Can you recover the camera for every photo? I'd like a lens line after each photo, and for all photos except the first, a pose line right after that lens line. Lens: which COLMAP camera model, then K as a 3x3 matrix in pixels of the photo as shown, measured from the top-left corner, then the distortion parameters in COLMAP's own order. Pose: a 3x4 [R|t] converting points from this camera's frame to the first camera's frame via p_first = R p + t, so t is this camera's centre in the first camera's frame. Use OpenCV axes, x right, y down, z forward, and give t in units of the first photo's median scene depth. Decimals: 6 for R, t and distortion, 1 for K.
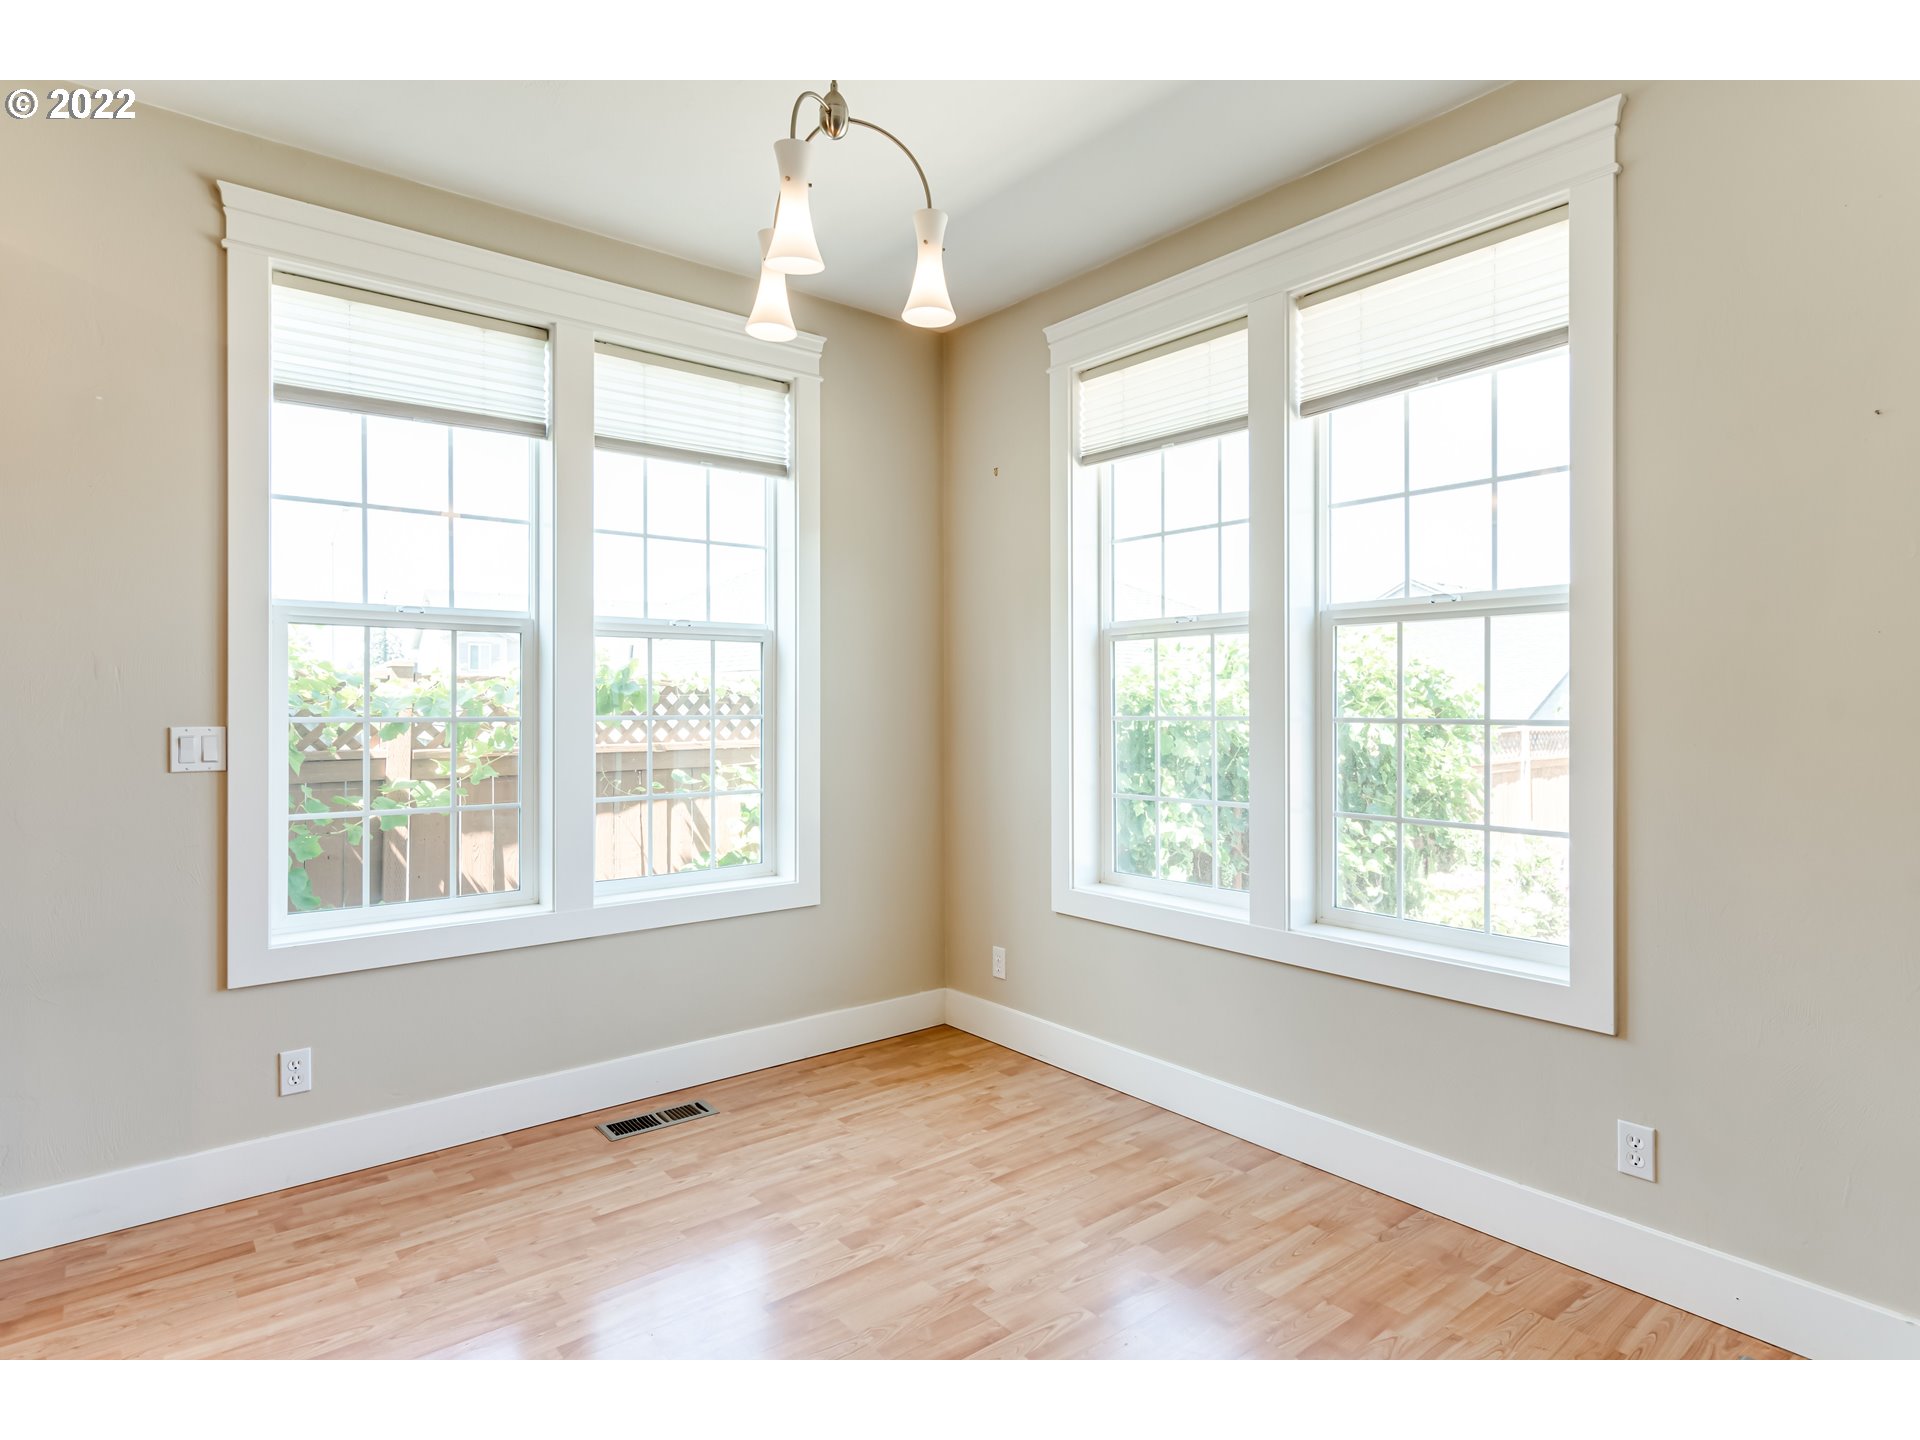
lens RADIAL K [[1022.0, 0, 962.7], [0, 1022.0, 707.0], [0, 0, 1]] dist [0.003227, 0.000976]
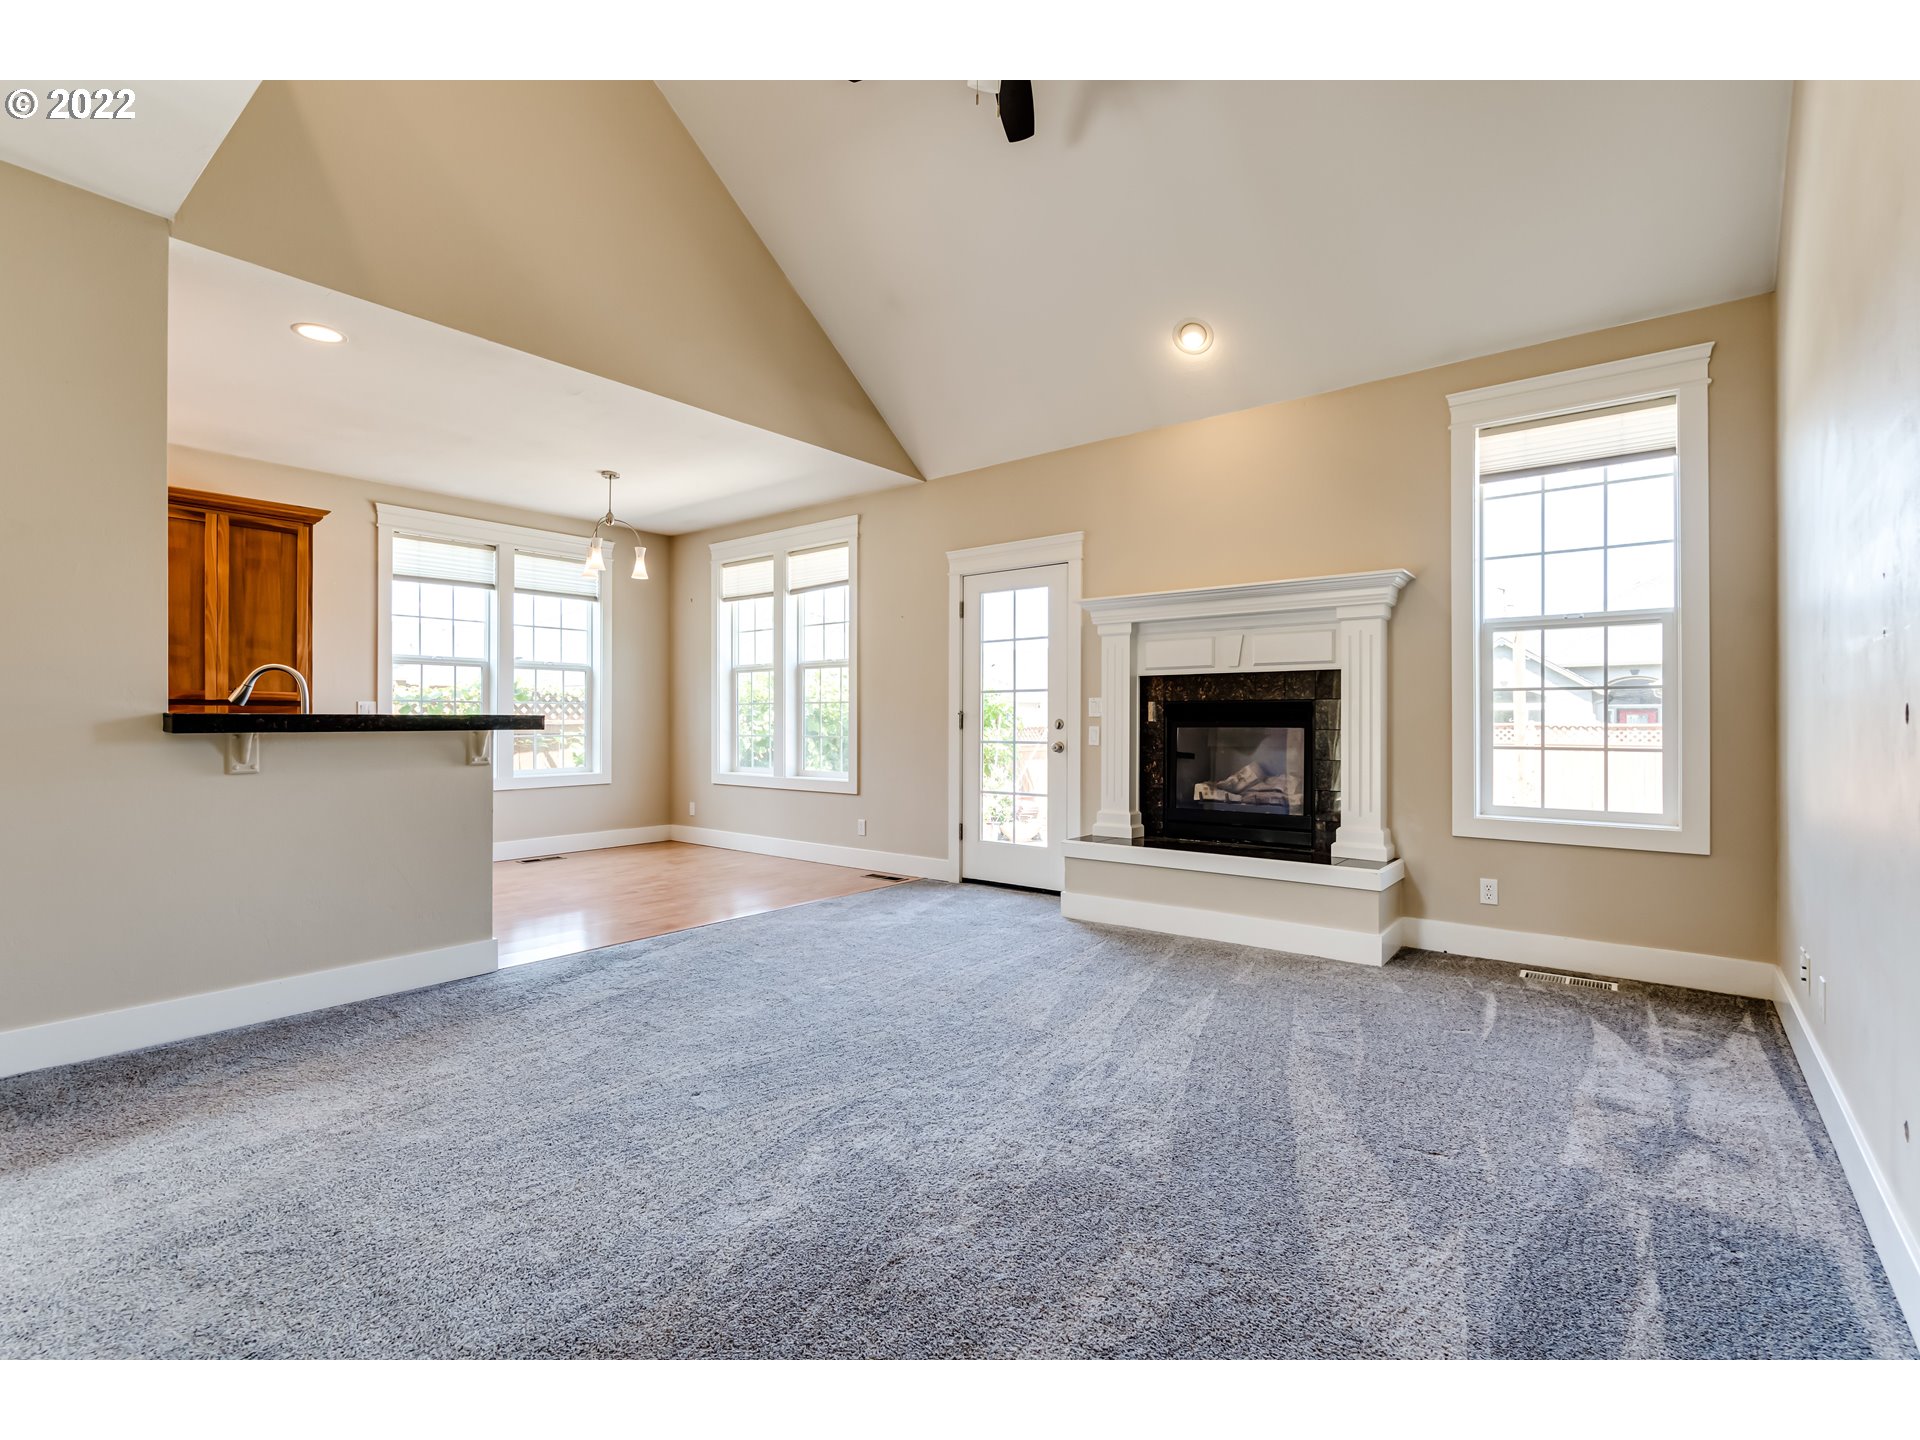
lens RADIAL K [[886.0, 0, 960.0], [0, 886.0, 720.0], [0, 0, 1]] dist [-0.011157, 0.000424]
pose [[0.978064, 0.001579, 0.208298, 0.245989], [-0.000970, 0.999995, -0.003024, 0.059036], [-0.208302, 0.002756, 0.978061, -1.292289]]
